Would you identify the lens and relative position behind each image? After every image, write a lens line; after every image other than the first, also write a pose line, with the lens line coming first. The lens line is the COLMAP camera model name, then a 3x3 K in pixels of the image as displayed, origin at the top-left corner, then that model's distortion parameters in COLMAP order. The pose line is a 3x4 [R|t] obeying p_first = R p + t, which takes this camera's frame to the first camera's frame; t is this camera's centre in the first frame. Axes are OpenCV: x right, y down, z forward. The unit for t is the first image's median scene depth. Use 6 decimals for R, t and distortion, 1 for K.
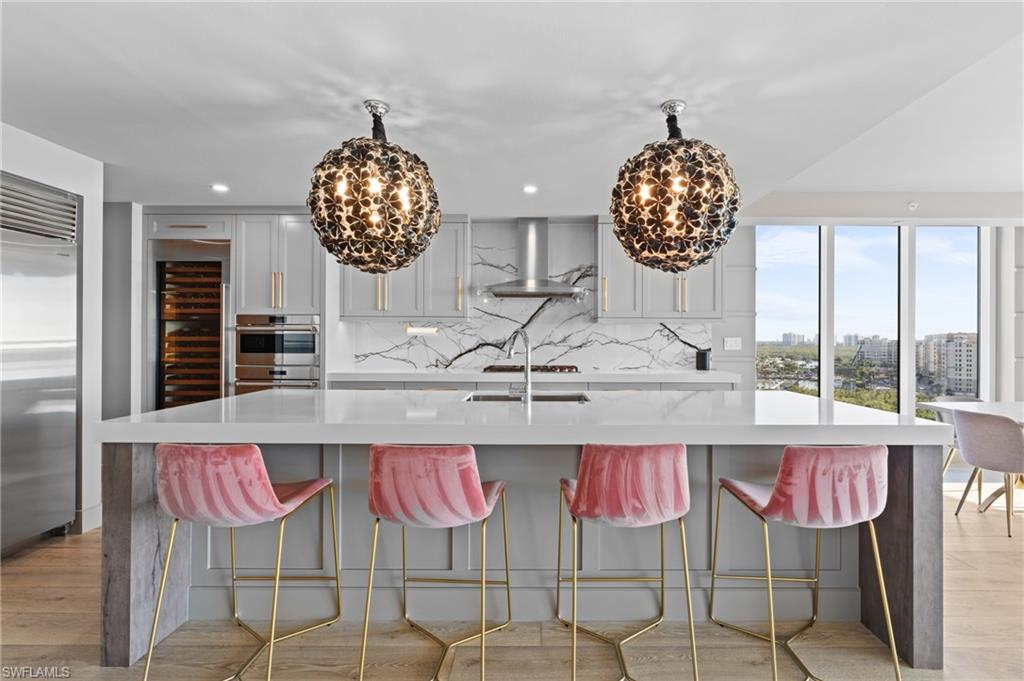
lens RADIAL K [[469.1, 0, 531.5], [0, 469.1, 336.8], [0, 0, 1]] dist [-0.005682, -0.000212]
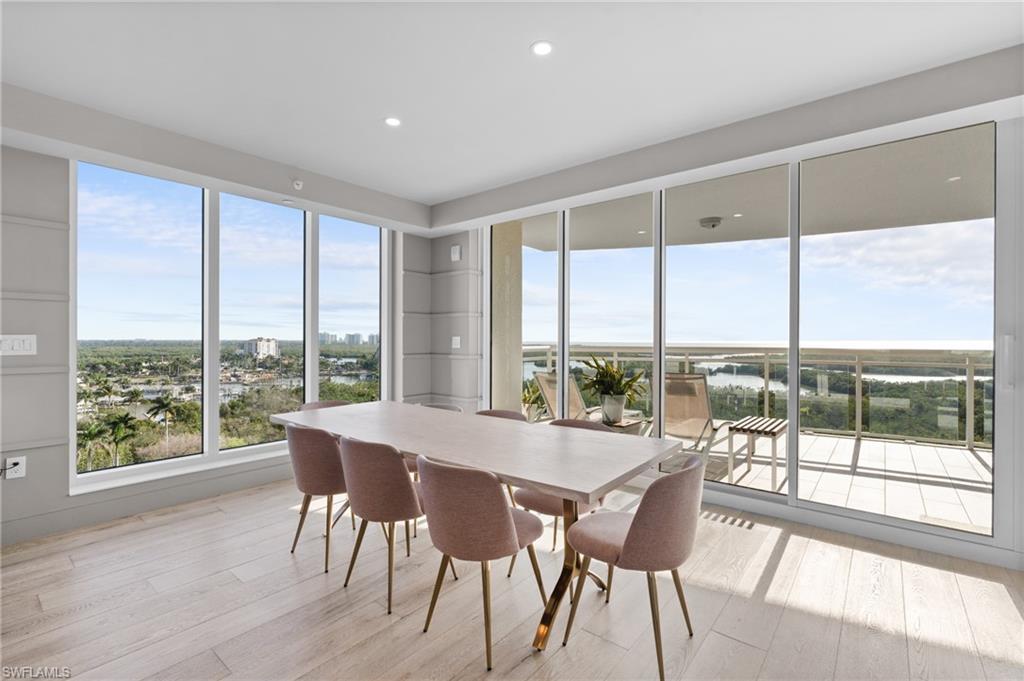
lens RADIAL K [[462.2, 0, 510.8], [0, 462.2, 341.8], [0, 0, 1]] dist [-0.013694, -0.000129]
pose [[0.632693, -0.008472, 0.774356, 0.410287], [-0.001141, 0.999929, 0.011872, 0.003006], [-0.774402, -0.008395, 0.632638, 0.153245]]
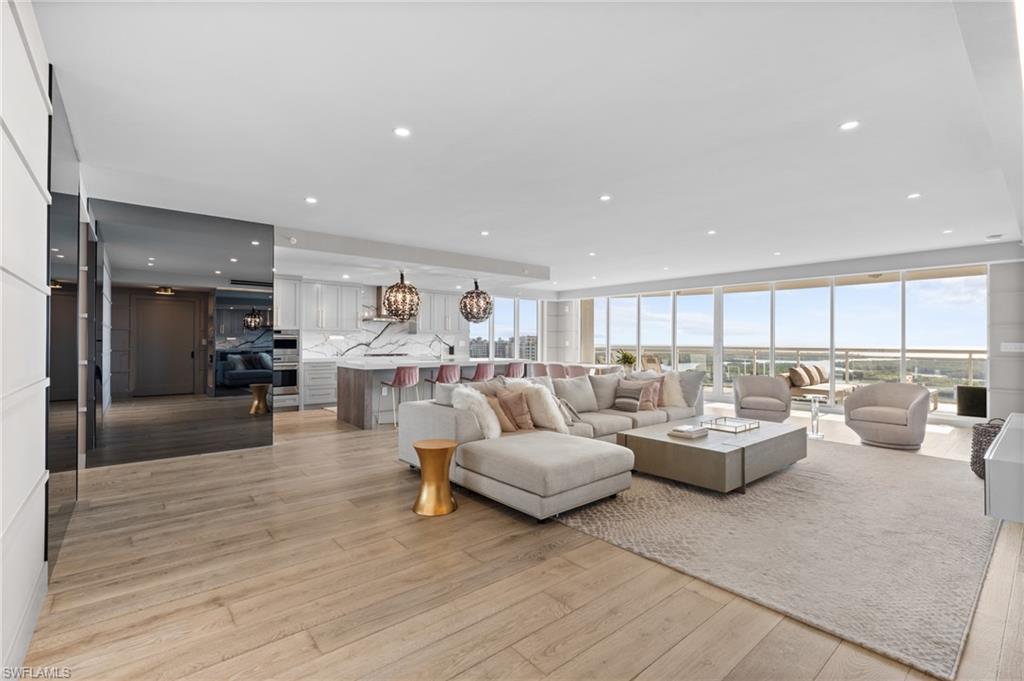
lens RADIAL K [[462.2, 0, 510.8], [0, 462.2, 341.8], [0, 0, 1]] dist [-0.013694, -0.000129]
pose [[0.767740, -0.000979, 0.640761, -0.968853], [-0.004648, 0.999964, 0.007097, -0.012782], [-0.640745, -0.008427, 0.767708, -1.062104]]
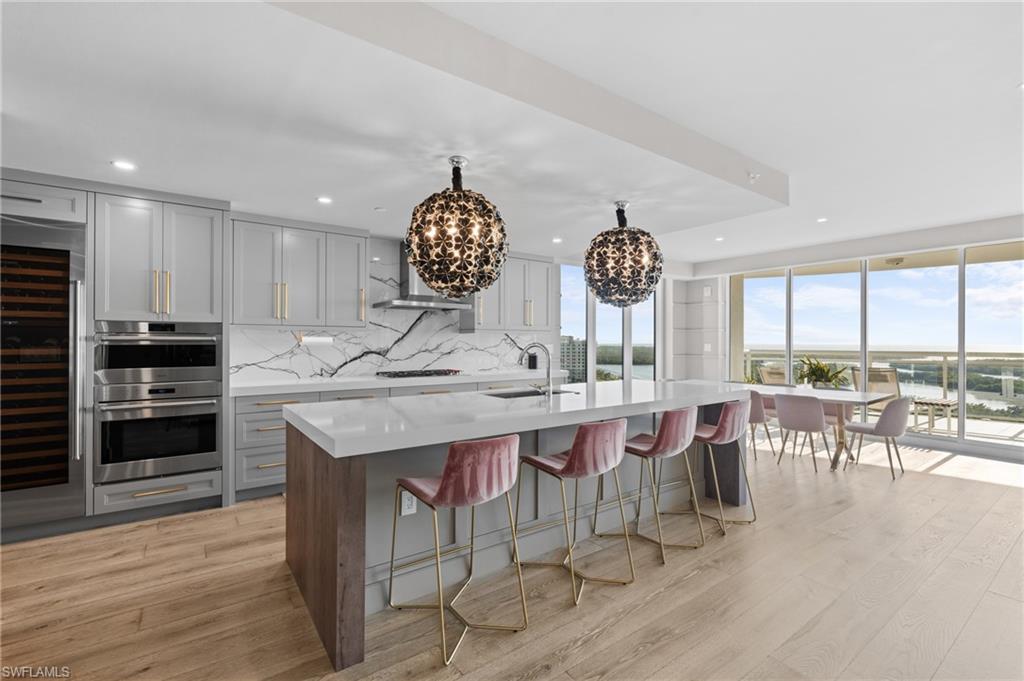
lens RADIAL K [[459.9, 0, 515.1], [0, 459.9, 335.4], [0, 0, 1]] dist [-0.015201, -0.000286]
pose [[0.806577, 0.004872, 0.591109, -0.480528], [-0.000112, 0.999967, -0.008089, -0.014982], [-0.591129, 0.006458, 0.806551, -0.024655]]
